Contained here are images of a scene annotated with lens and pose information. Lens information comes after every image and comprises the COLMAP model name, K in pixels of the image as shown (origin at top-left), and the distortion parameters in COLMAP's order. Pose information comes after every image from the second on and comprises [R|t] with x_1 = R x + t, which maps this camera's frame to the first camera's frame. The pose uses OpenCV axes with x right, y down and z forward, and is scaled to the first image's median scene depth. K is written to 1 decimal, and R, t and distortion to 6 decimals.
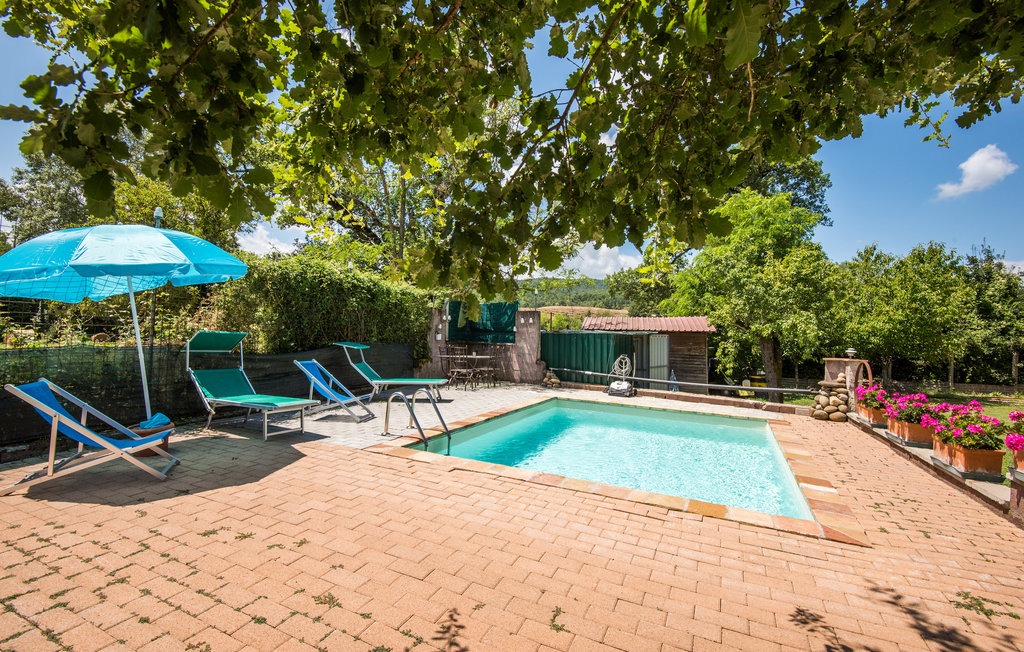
lens RADIAL K [[446.9, 0, 512.0], [0, 446.9, 326.0], [0, 0, 1]] dist [0.026526, -0.018272]
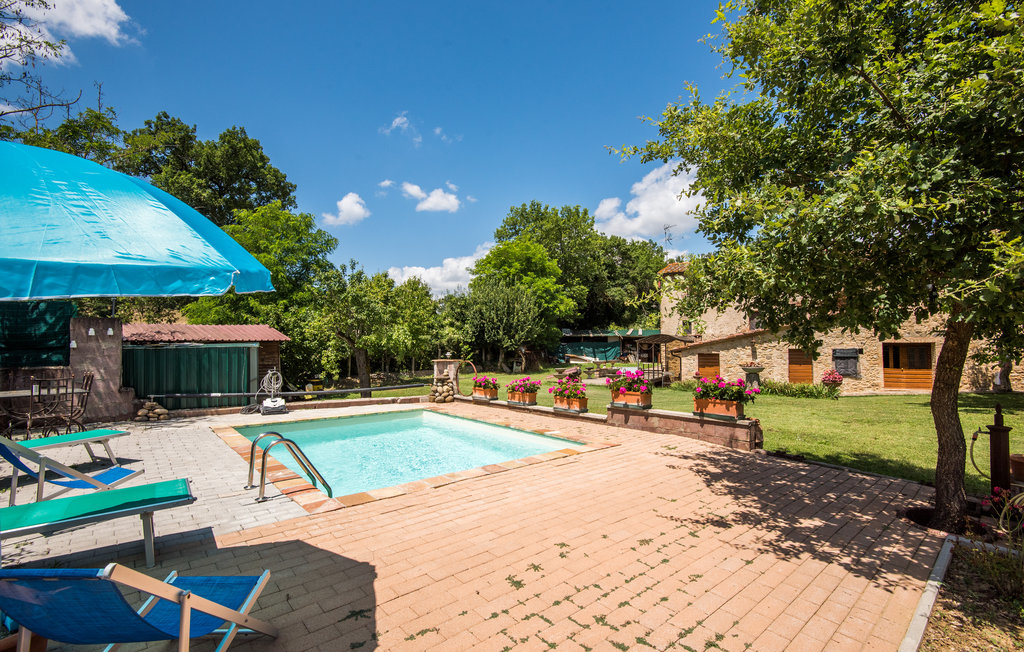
lens RADIAL K [[441.1, 0, 516.4], [0, 441.1, 342.6], [0, 0, 1]] dist [0.024878, -0.016982]
pose [[0.412668, -0.024774, 0.910544, -0.991089], [-0.003116, 0.999586, 0.028609, -0.051847], [-0.910876, -0.014643, 0.412420, 0.407306]]
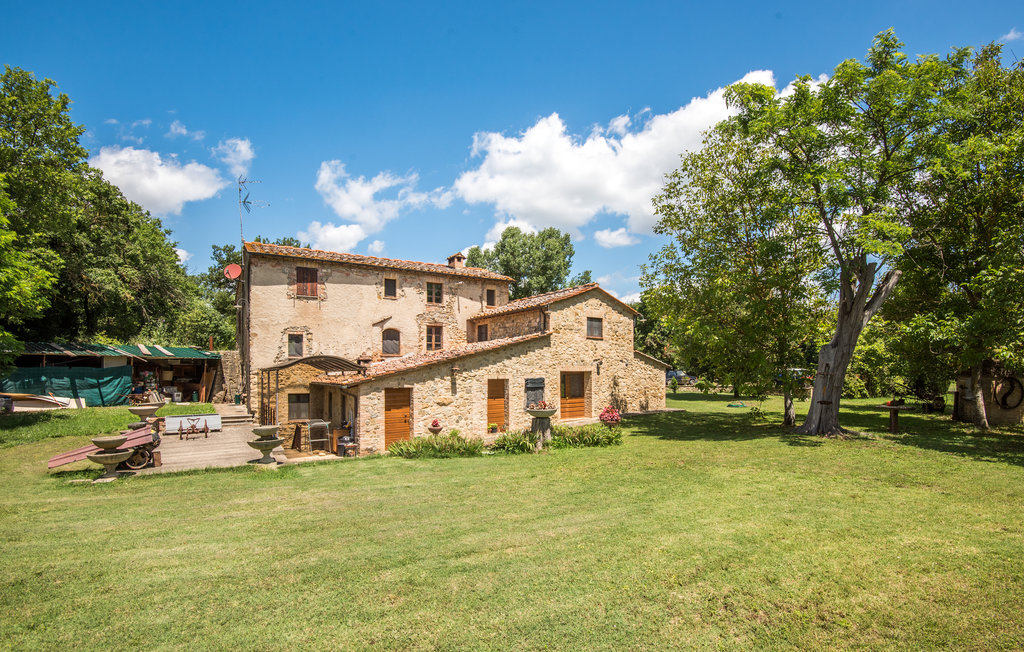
lens RADIAL K [[481.9, 0, 512.5], [0, 481.9, 371.2], [0, 0, 1]] dist [-0.000397, -0.025171]
pose [[-0.599385, -0.032478, 0.799801, 1.515152], [-0.032760, 0.999335, 0.016030, 0.013866], [-0.799790, -0.016594, -0.600051, 2.156205]]
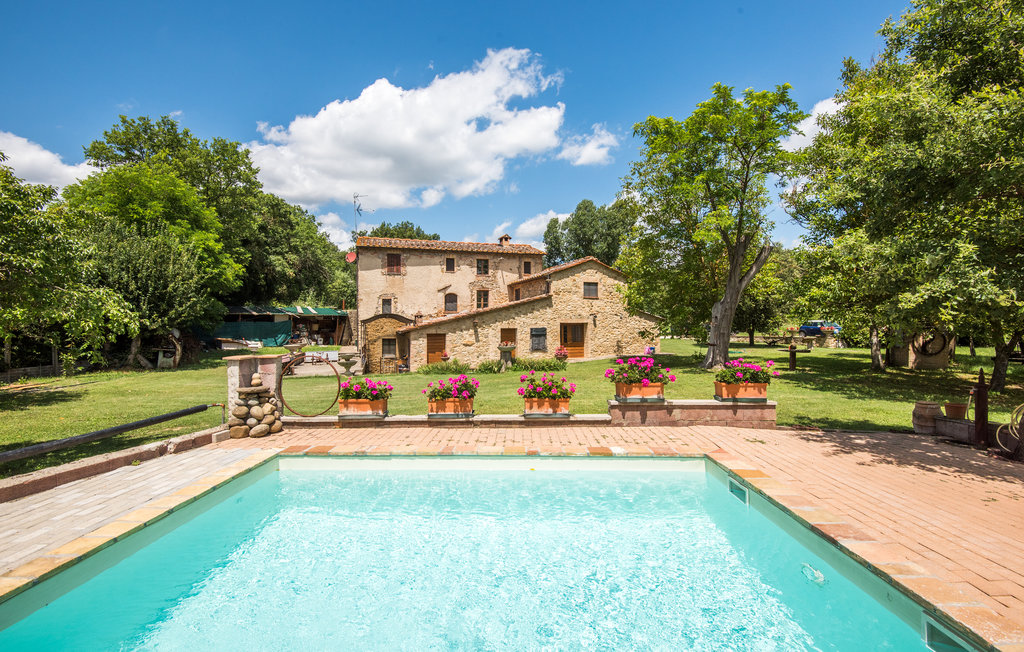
lens RADIAL K [[446.9, 0, 512.0], [0, 446.9, 326.0], [0, 0, 1]] dist [0.026526, -0.018272]
pose [[-0.384801, -0.033464, 0.922393, -0.384639], [-0.024854, 0.999356, 0.025887, -0.026942], [-0.922665, -0.012964, -0.385385, 1.823205]]
